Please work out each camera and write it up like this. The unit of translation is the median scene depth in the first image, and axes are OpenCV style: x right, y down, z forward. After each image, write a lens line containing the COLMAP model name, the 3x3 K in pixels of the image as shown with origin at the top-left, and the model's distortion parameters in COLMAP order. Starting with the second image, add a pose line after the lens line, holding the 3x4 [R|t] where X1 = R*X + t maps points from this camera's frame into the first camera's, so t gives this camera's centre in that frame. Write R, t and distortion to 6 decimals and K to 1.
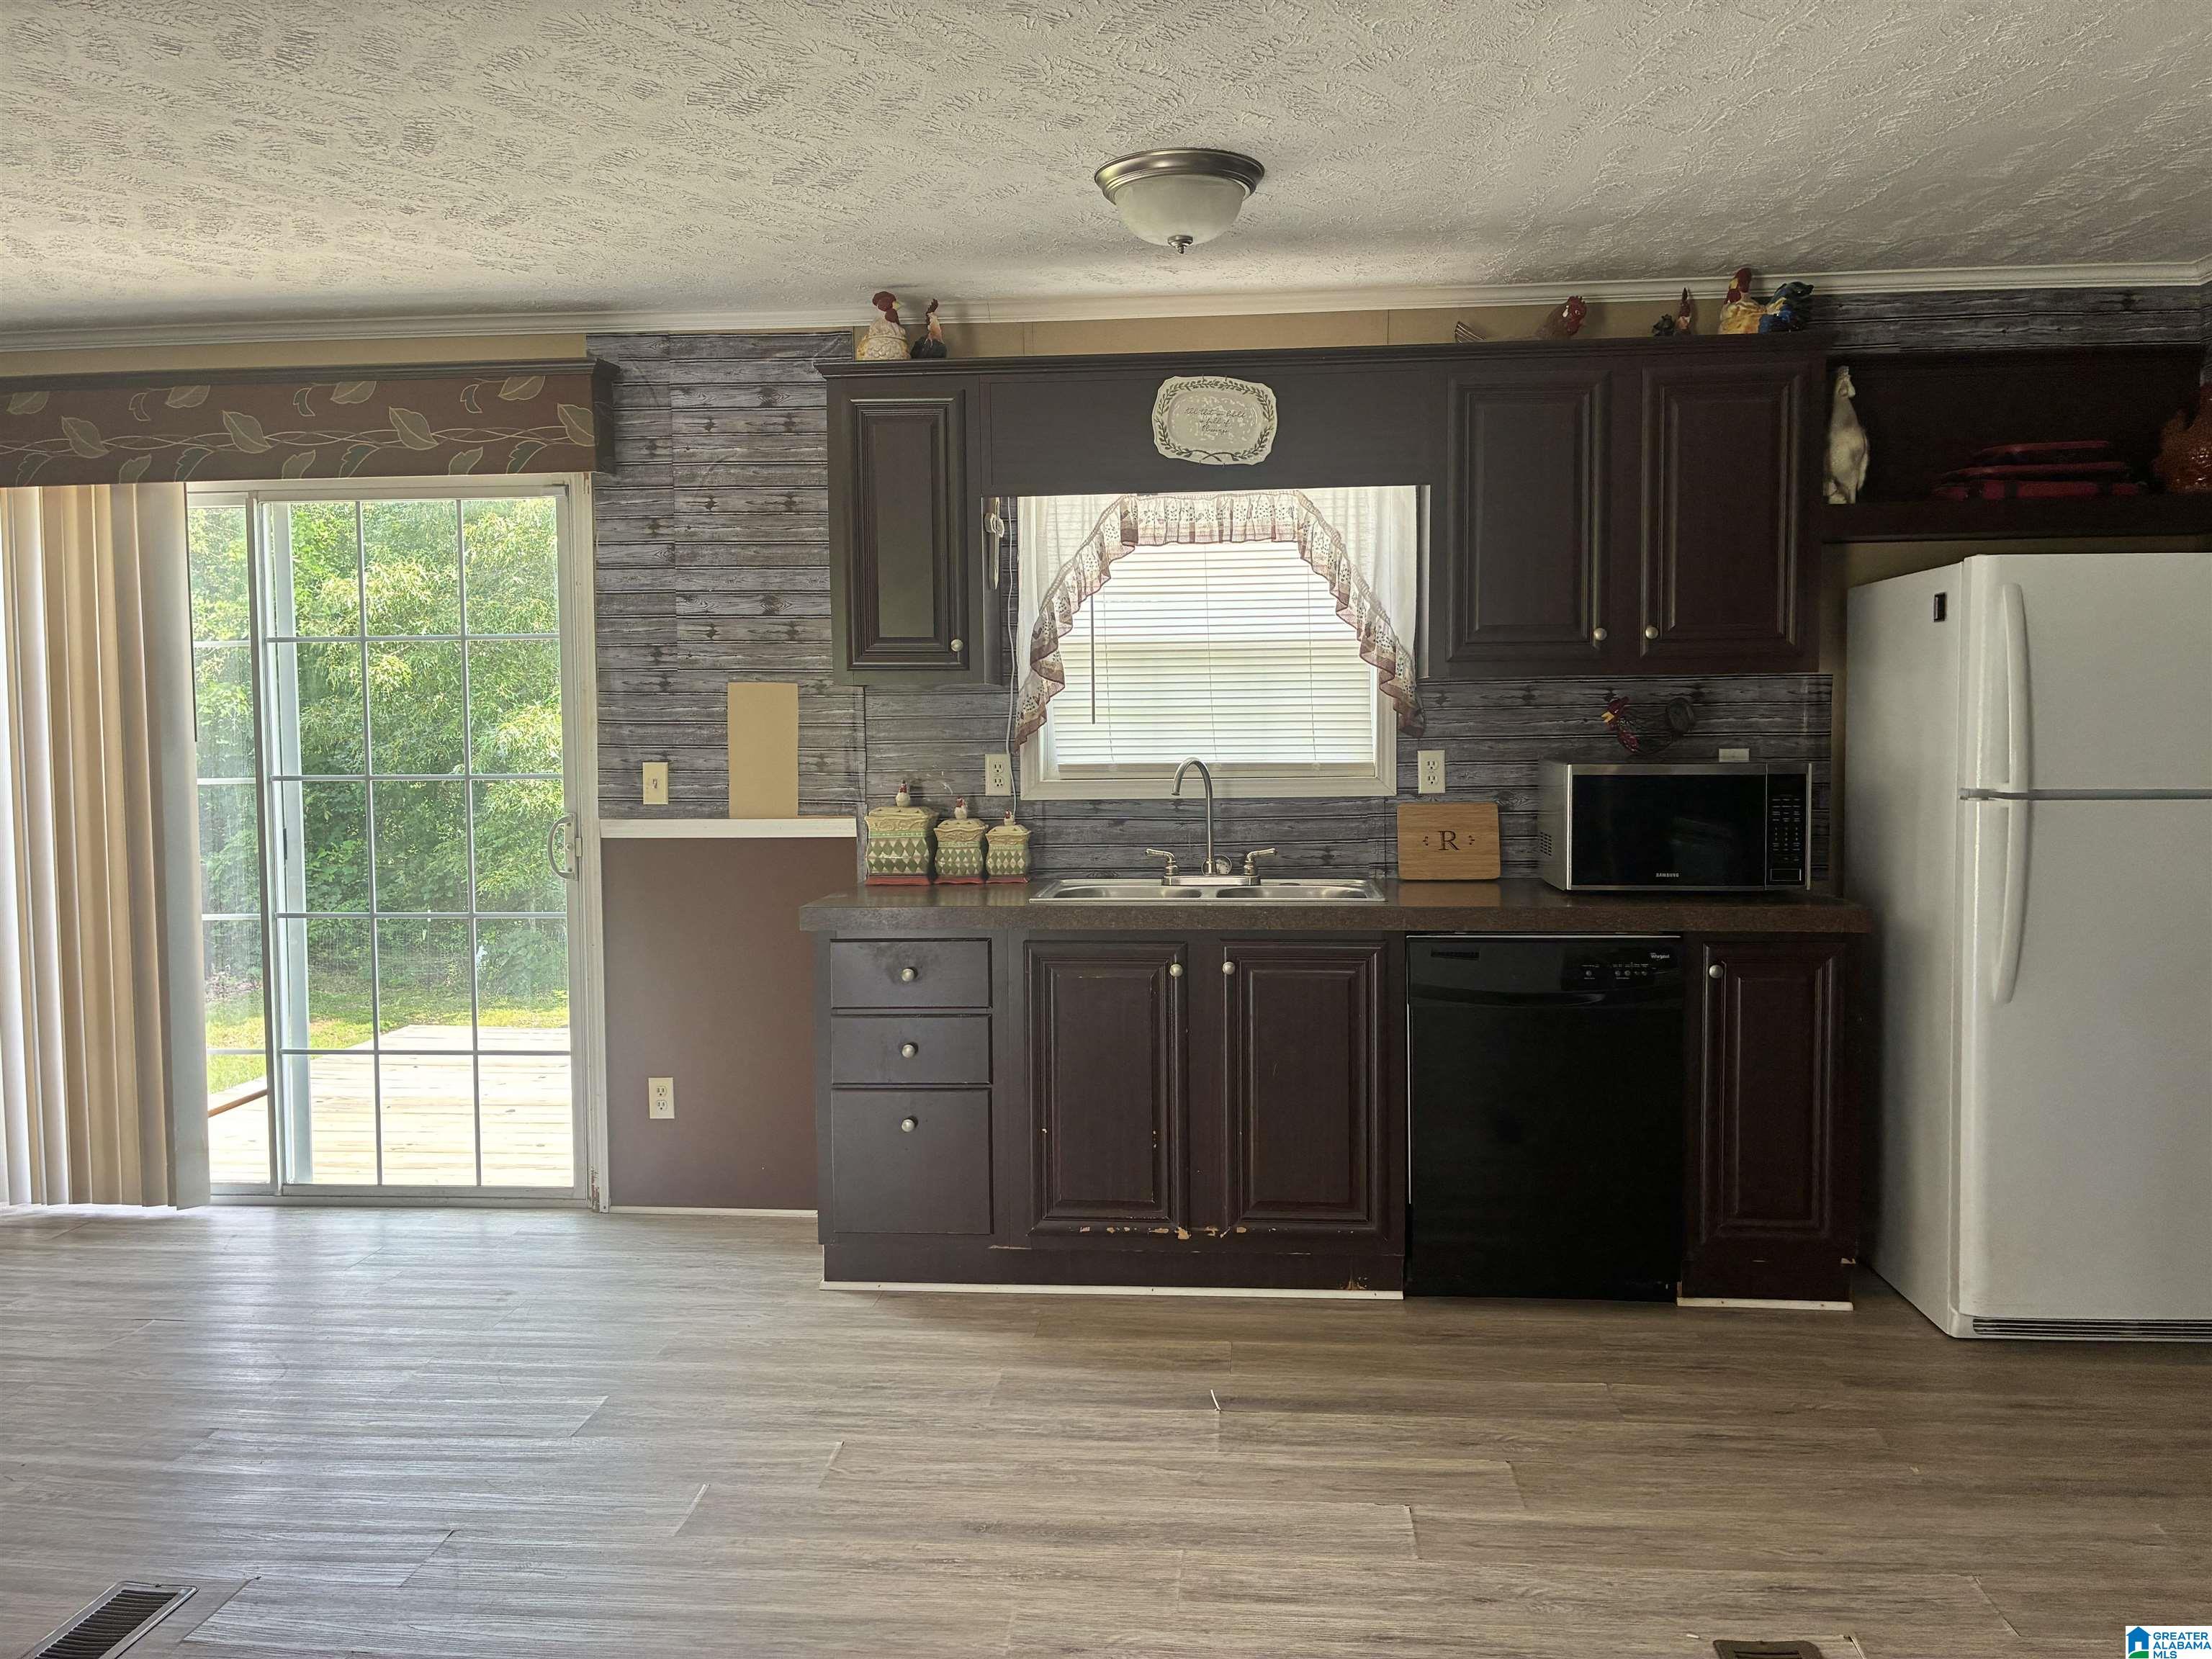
lens RADIAL K [[1683.6, 0, 1117.4], [0, 1683.6, 810.0], [0, 0, 1]] dist [0.057261, -0.073287]
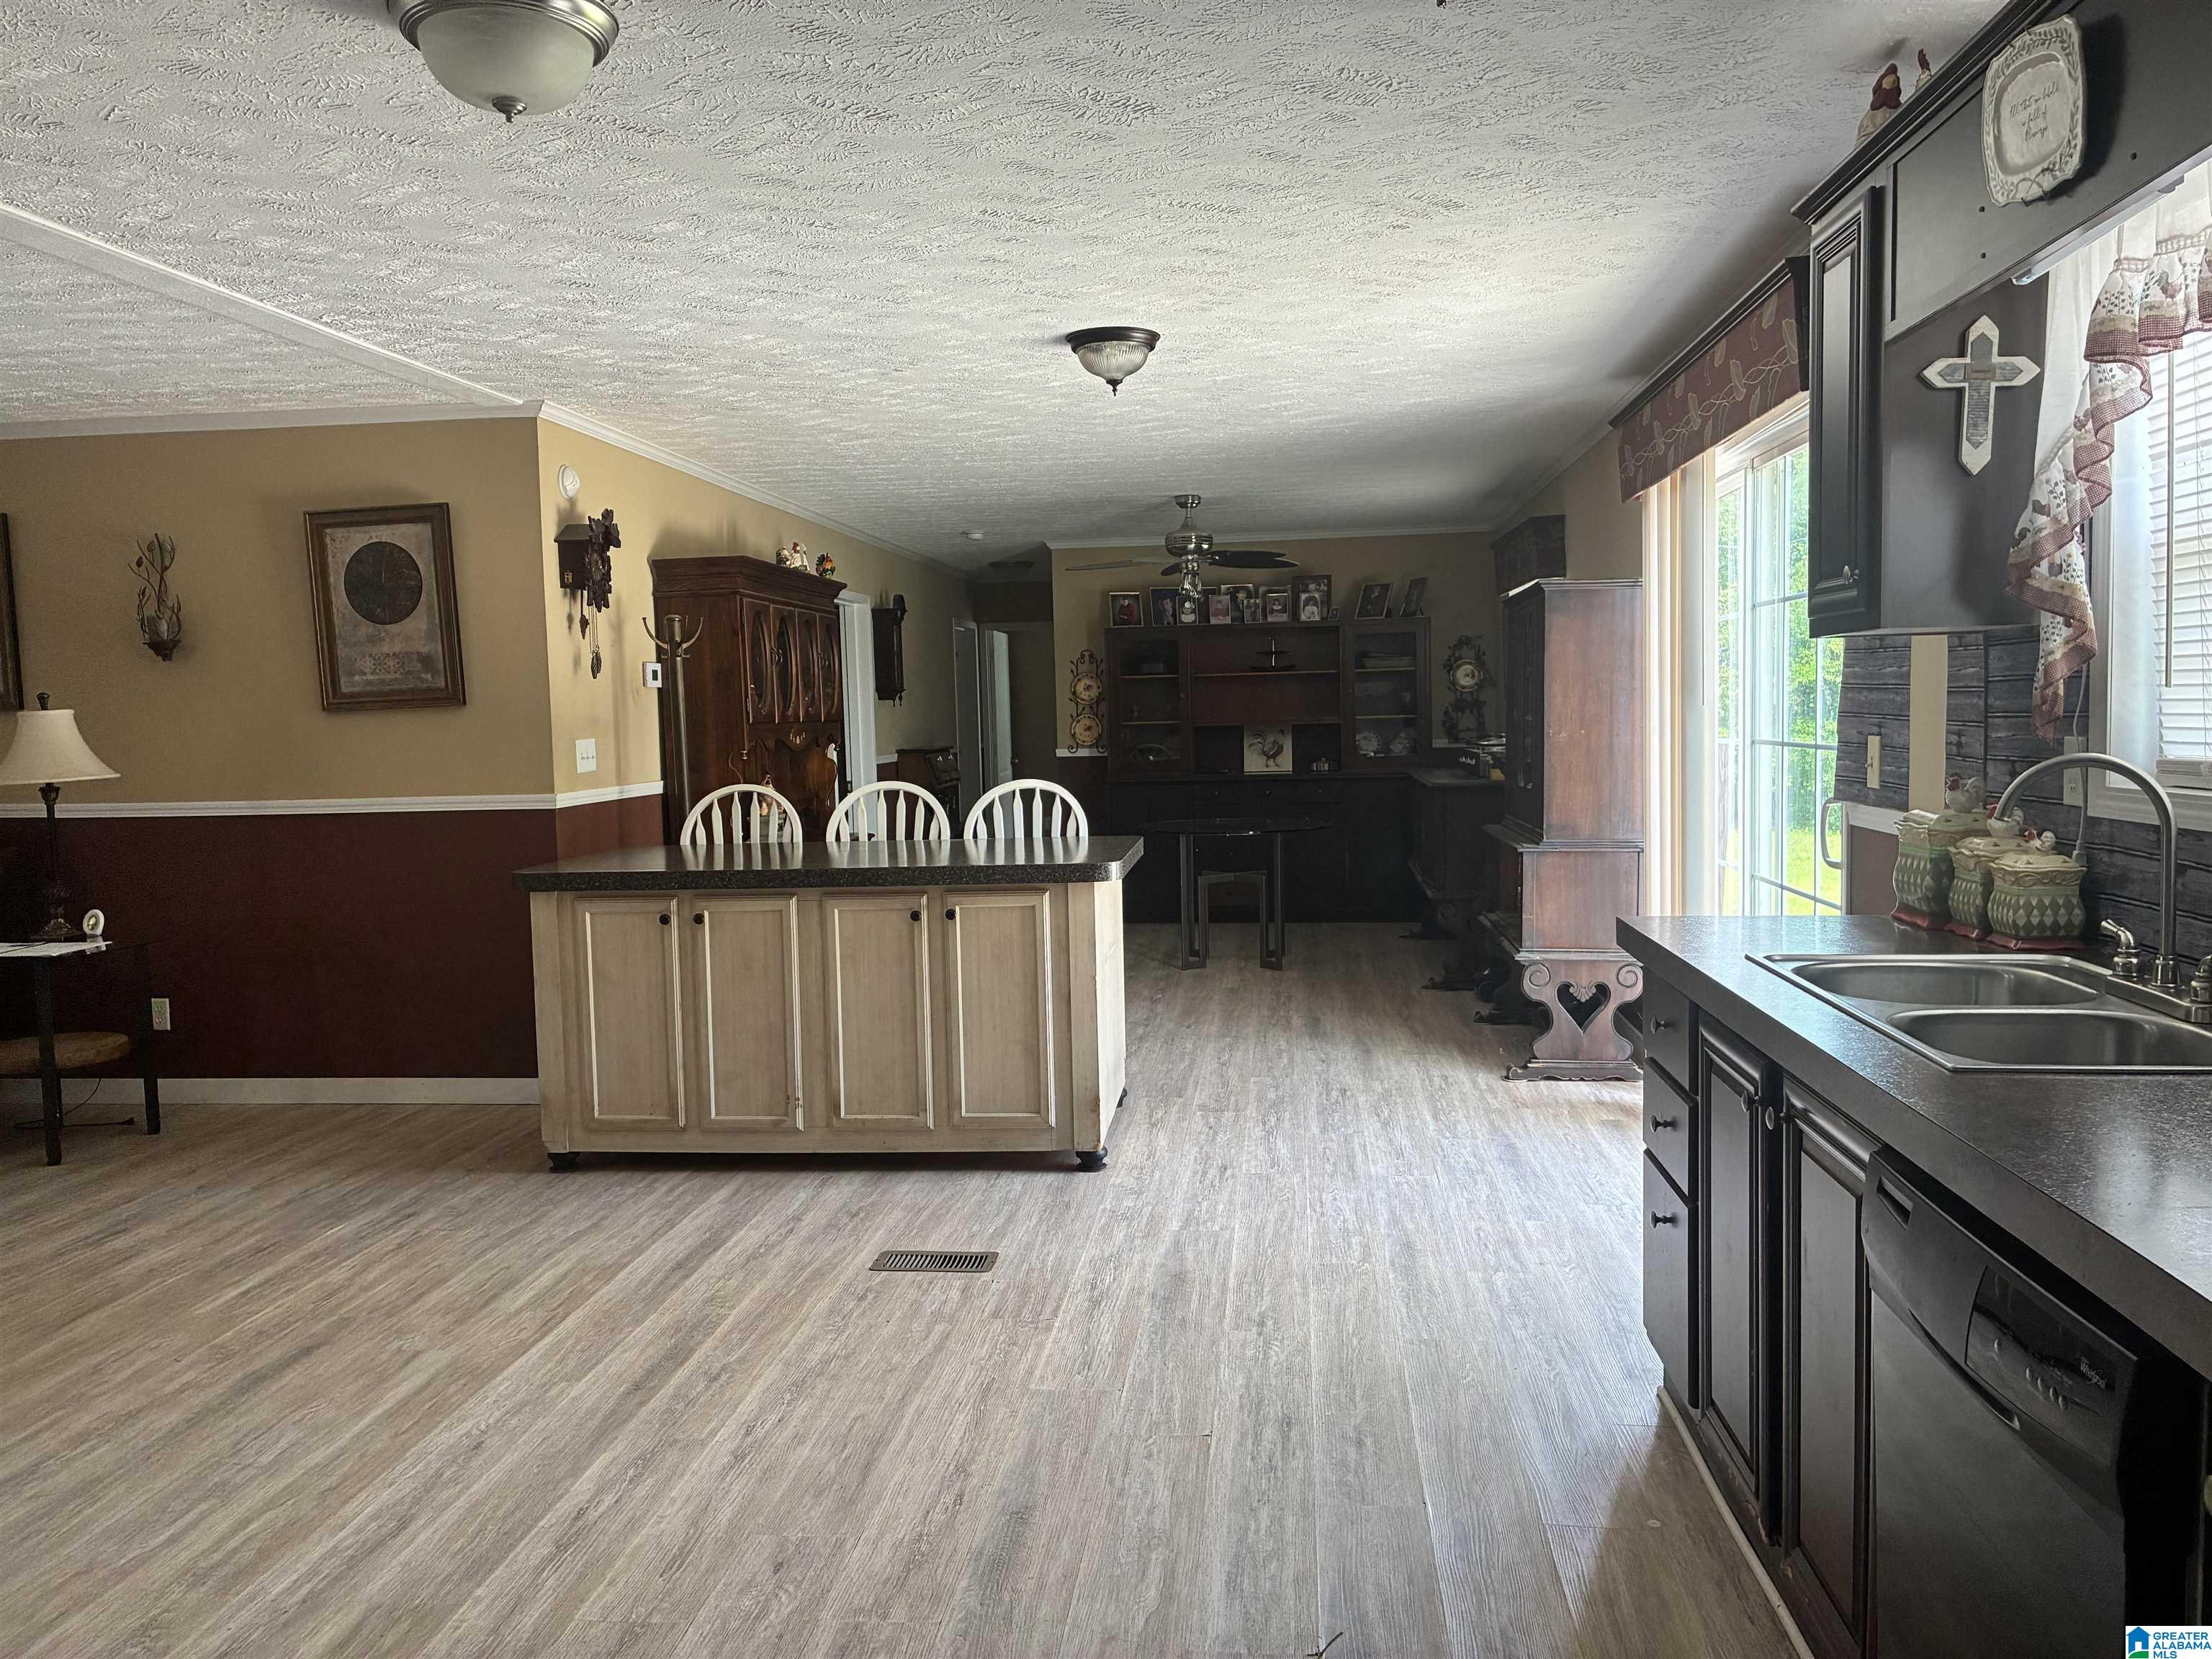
lens RADIAL K [[1683.6, 0, 1105.8], [0, 1683.6, 821.7], [0, 0, 1]] dist [0.057261, -0.073287]
pose [[-0.022942, 0.077547, -0.996725, 0.573745], [-0.034831, 0.996320, 0.078317, -0.040224], [0.999130, 0.036513, -0.020157, 0.688825]]
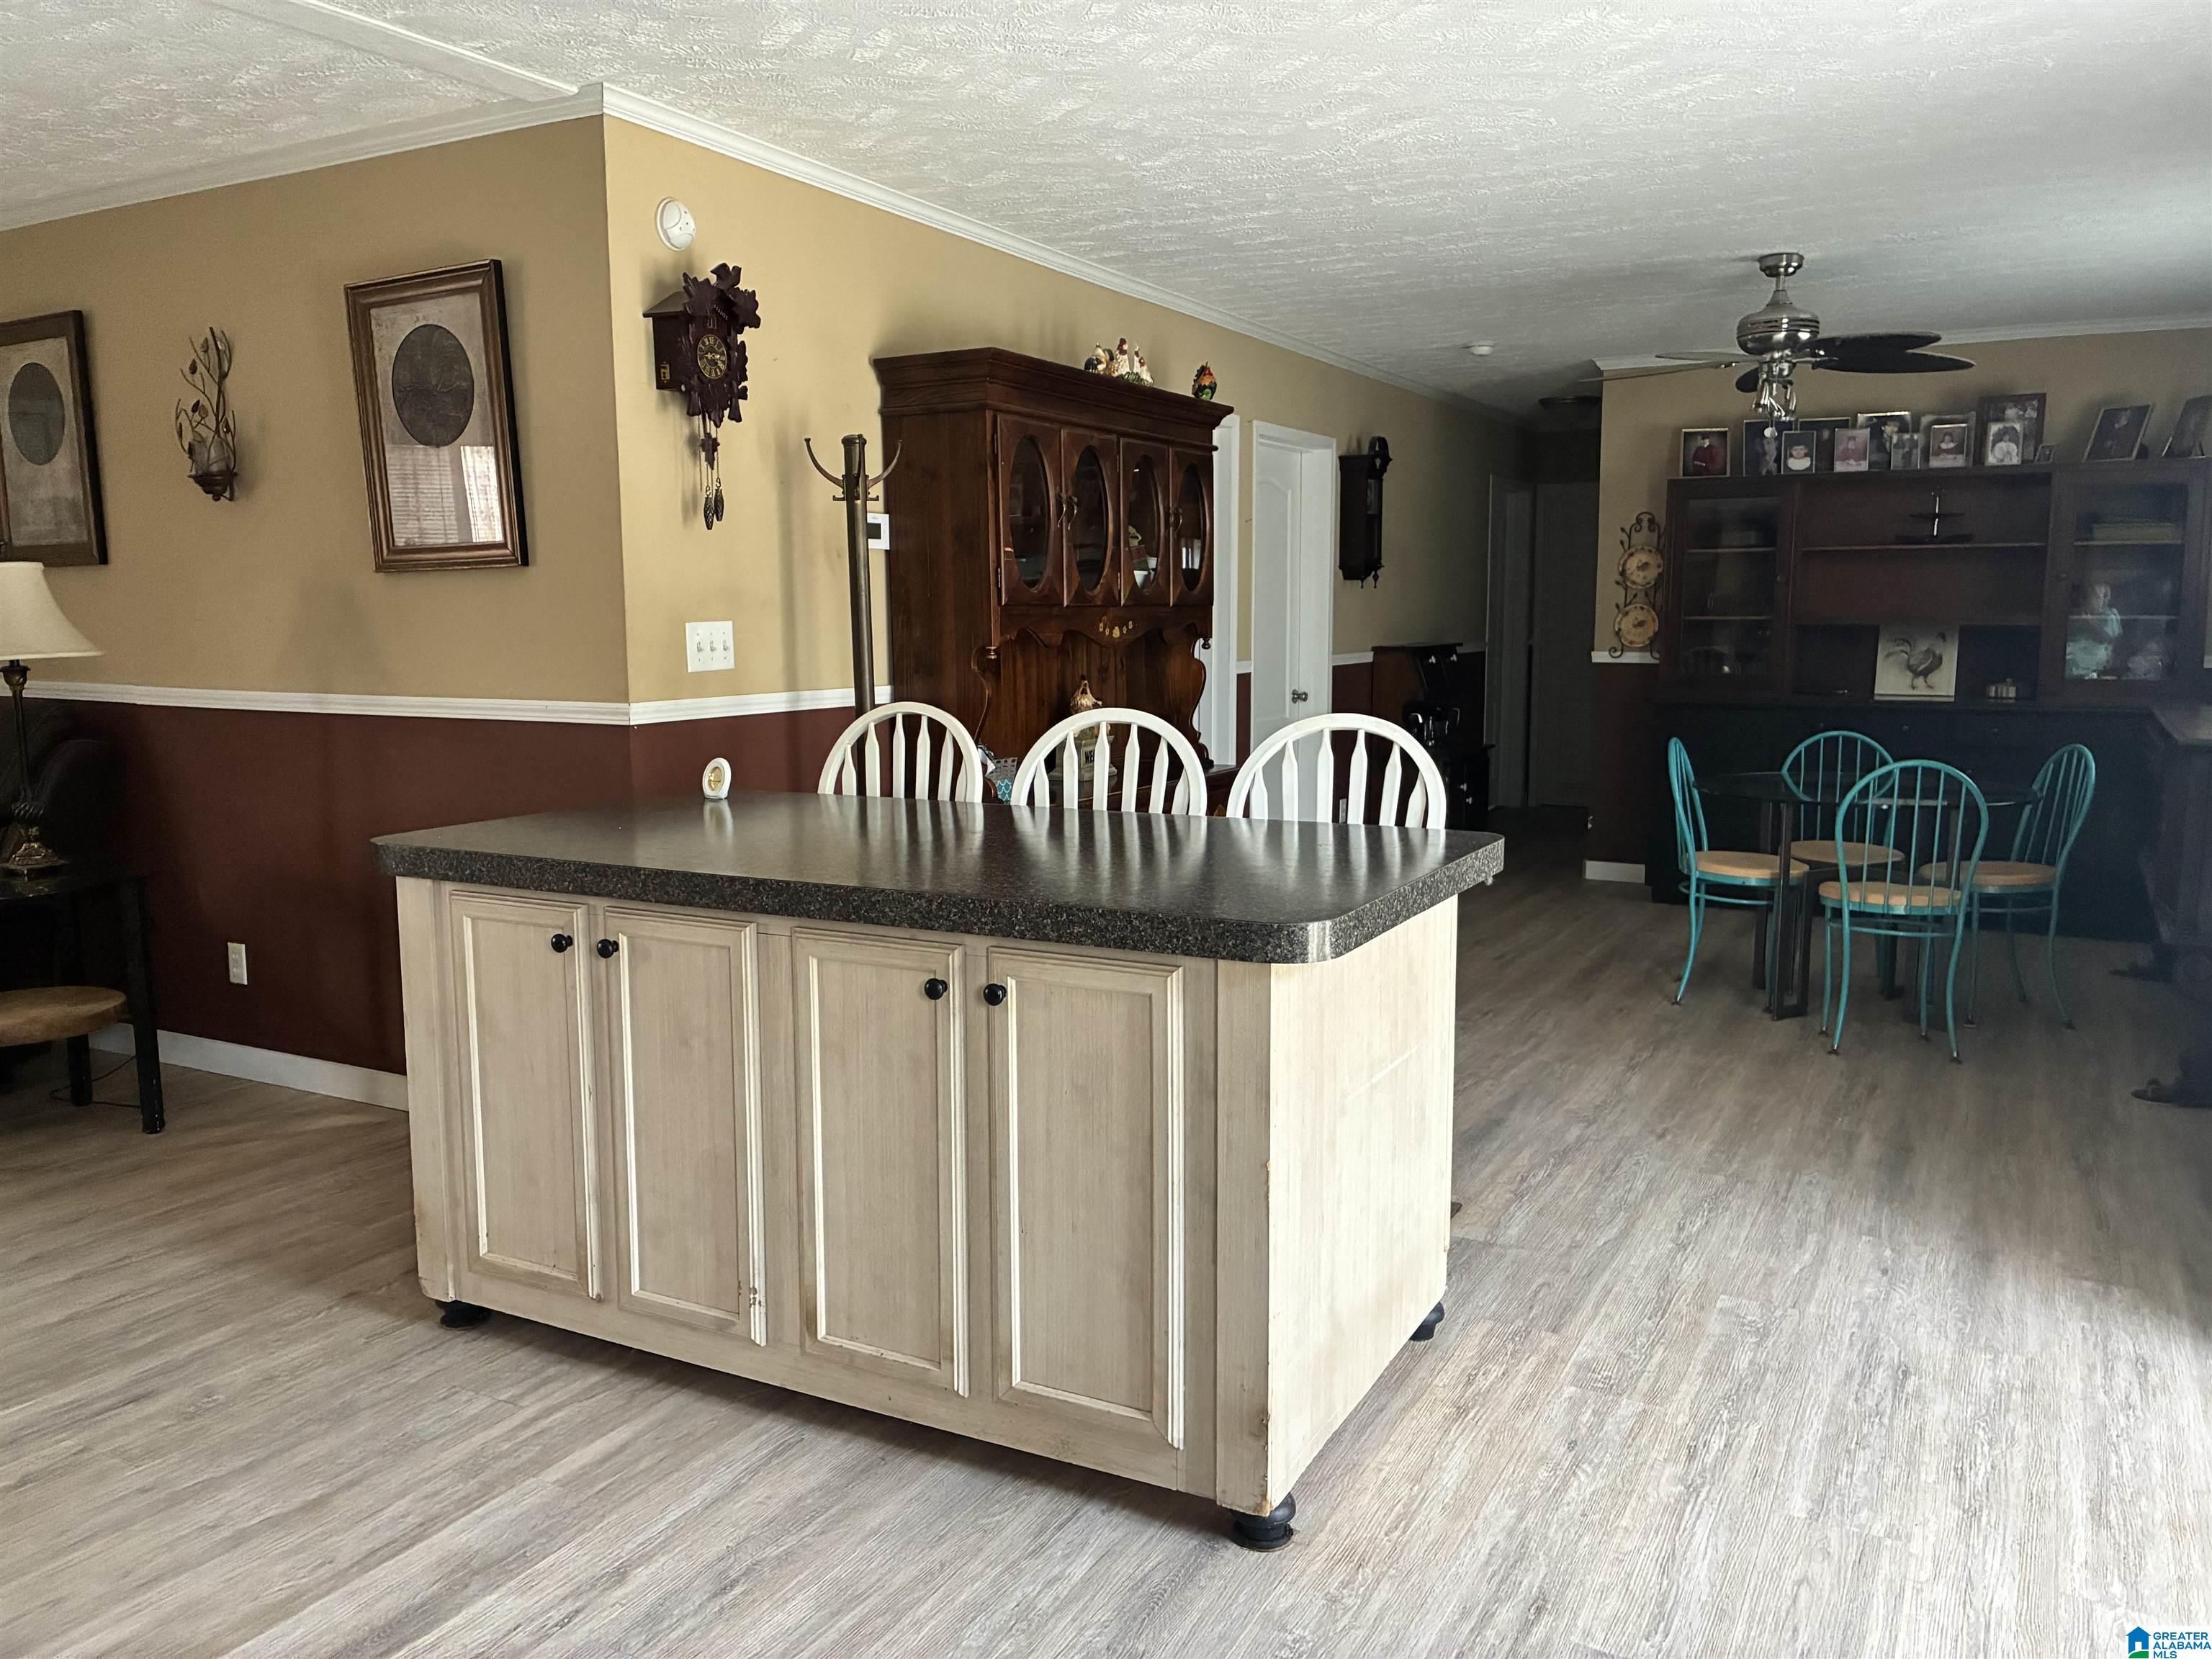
lens RADIAL K [[1683.6, 0, 1103.4], [0, 1683.6, 829.1], [0, 0, 1]] dist [0.057261, -0.073287]
pose [[-0.400186, 0.131346, -0.906973, -0.044886], [-0.047975, 0.985316, 0.163859, -0.034199], [0.915177, 0.109086, -0.388009, 0.806980]]
